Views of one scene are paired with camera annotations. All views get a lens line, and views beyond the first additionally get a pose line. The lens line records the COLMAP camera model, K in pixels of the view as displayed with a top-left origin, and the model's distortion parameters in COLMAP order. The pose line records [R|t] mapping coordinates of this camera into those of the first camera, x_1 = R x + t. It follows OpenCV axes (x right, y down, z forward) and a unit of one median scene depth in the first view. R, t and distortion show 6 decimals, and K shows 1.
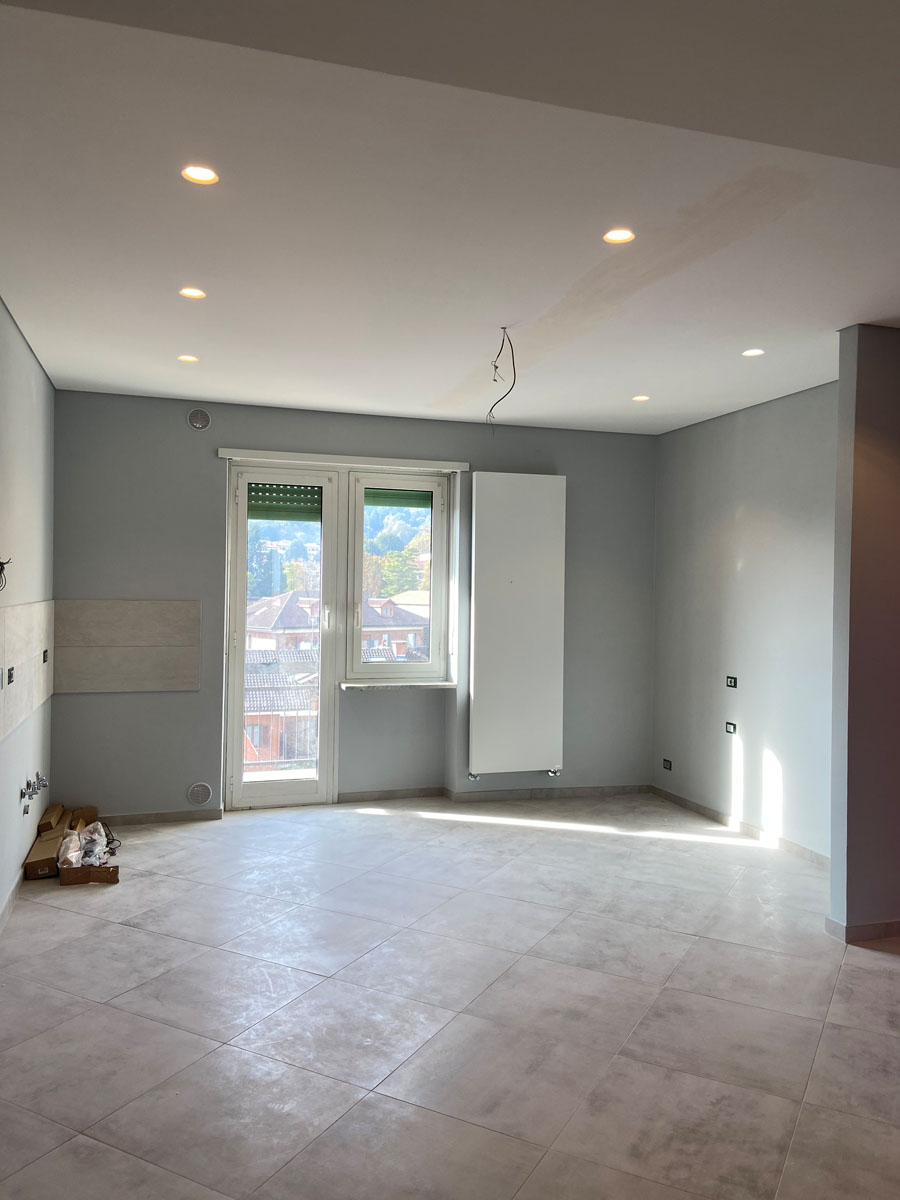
lens RADIAL K [[903.8, 0, 454.7], [0, 903.8, 593.3], [0, 0, 1]] dist [0.140515, -0.185071]
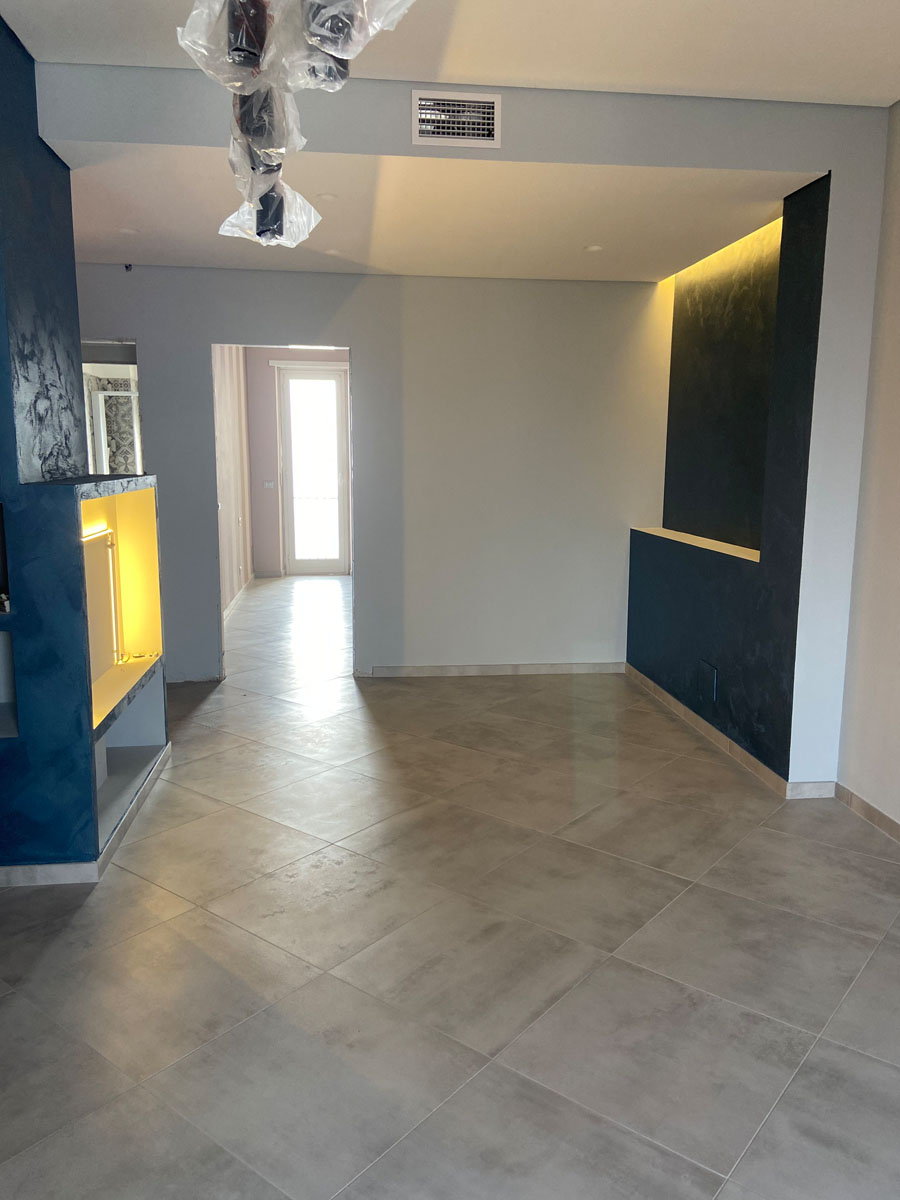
lens RADIAL K [[903.8, 0, 454.7], [0, 903.8, 593.3], [0, 0, 1]] dist [0.140515, -0.185071]
pose [[-0.982380, -0.043906, 0.181666, -0.052448], [-0.014691, 0.987147, 0.159140, 0.011564], [-0.186318, 0.153667, -0.970398, 1.107418]]
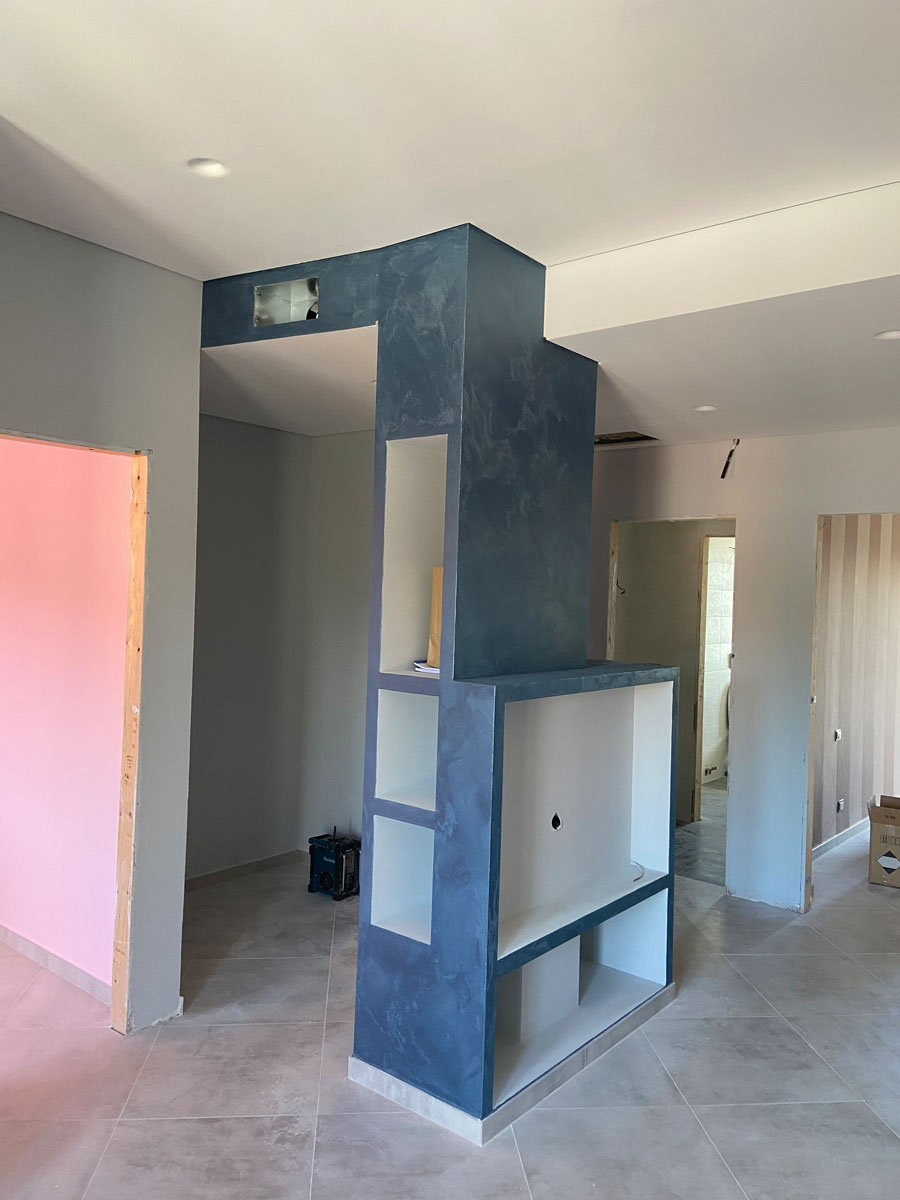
lens RADIAL K [[903.8, 0, 454.7], [0, 903.8, 593.3], [0, 0, 1]] dist [0.140515, -0.185071]
pose [[-0.557922, -0.038300, 0.829009, -0.139890], [-0.037148, 0.999086, 0.021158, -0.026354], [-0.829061, -0.018992, -0.558835, 0.887718]]
